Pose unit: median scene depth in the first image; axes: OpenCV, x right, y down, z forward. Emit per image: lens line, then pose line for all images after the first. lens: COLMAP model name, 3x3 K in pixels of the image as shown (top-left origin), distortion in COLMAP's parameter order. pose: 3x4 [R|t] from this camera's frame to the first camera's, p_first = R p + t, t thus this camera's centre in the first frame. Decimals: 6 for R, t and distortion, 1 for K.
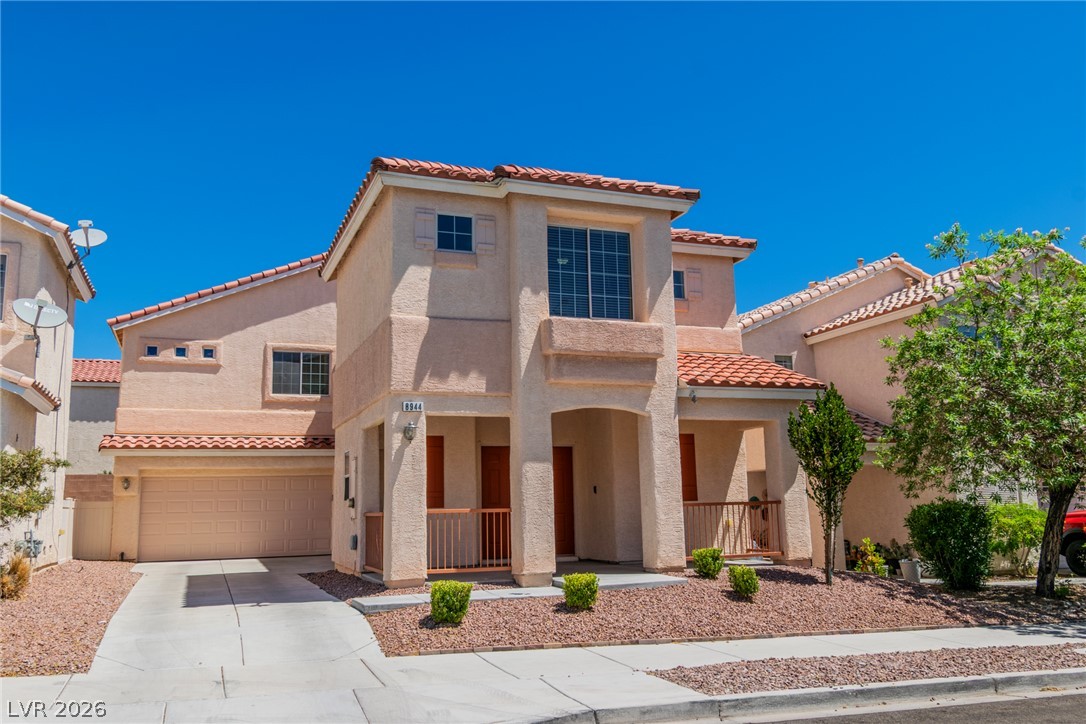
lens RADIAL K [[855.6, 0, 543.9], [0, 855.6, 361.9], [0, 0, 1]] dist [0.000503, -0.000270]
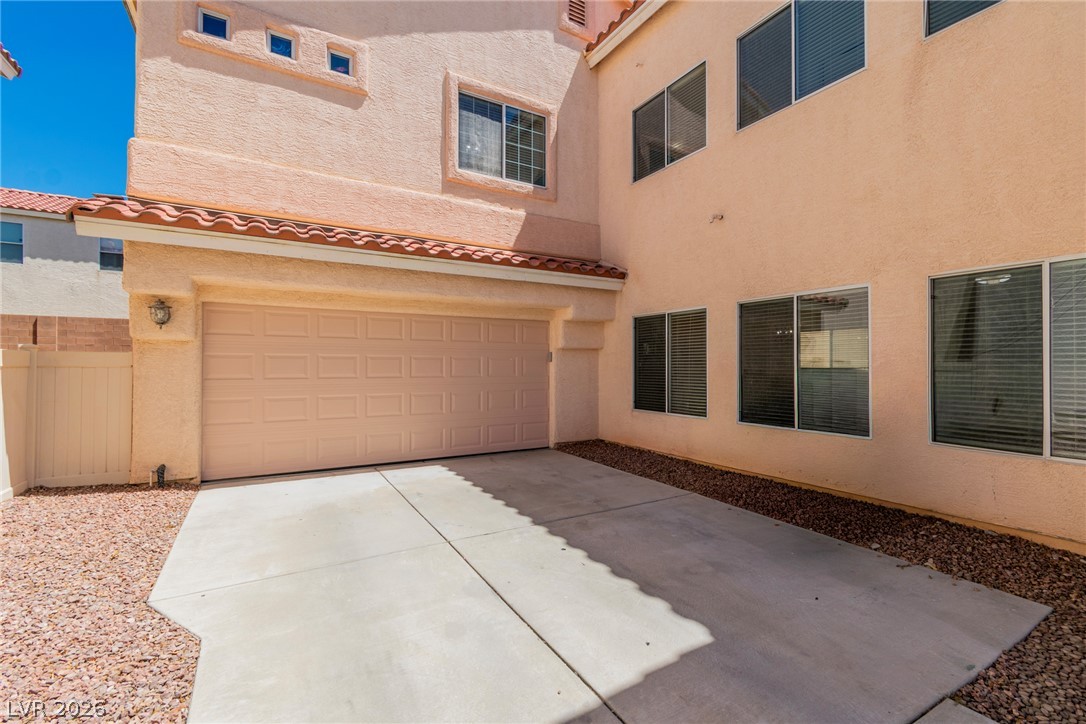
lens RADIAL K [[481.8, 0, 552.1], [0, 481.8, 355.4], [0, 0, 1]] dist [0.006498, -0.003311]
pose [[0.984449, 0.027727, 0.173467, -0.491228], [-0.053277, 0.988081, 0.144422, 0.172557], [-0.167395, -0.151418, 0.974193, 1.061883]]
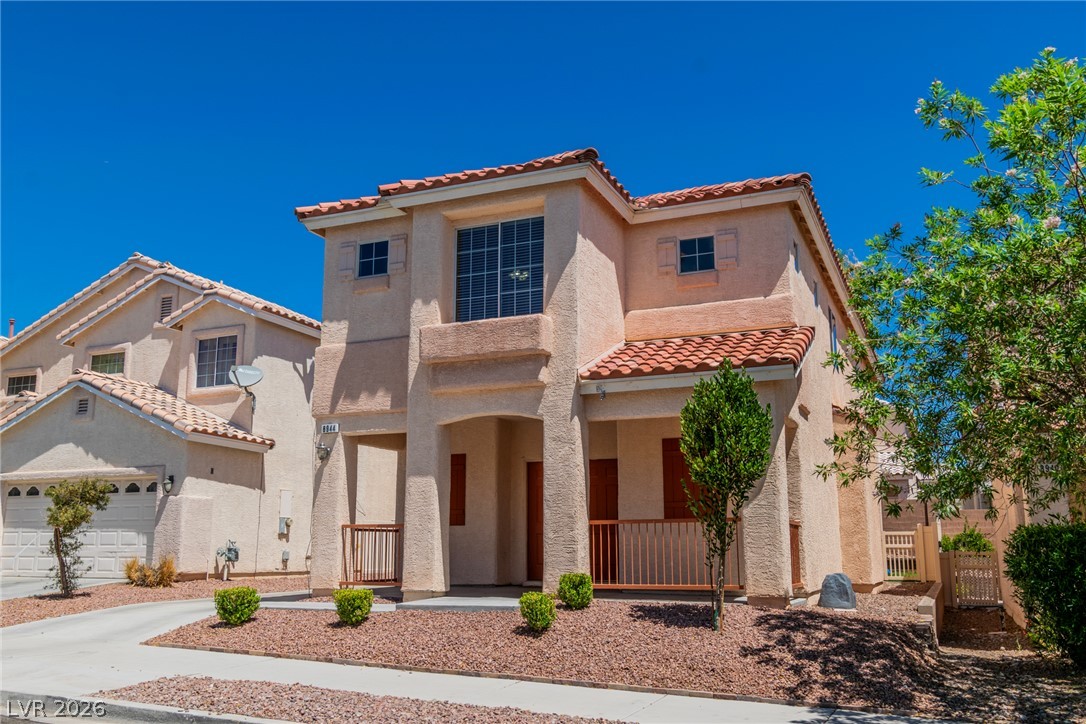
lens RADIAL K [[912.3, 0, 558.1], [0, 912.3, 366.7], [0, 0, 1]] dist [0.005602, -0.008523]
pose [[0.726568, -0.114023, -0.677567, 0.697622], [0.100920, 0.993149, -0.058913, 0.059284], [0.679642, -0.025576, 0.733098, 0.293807]]
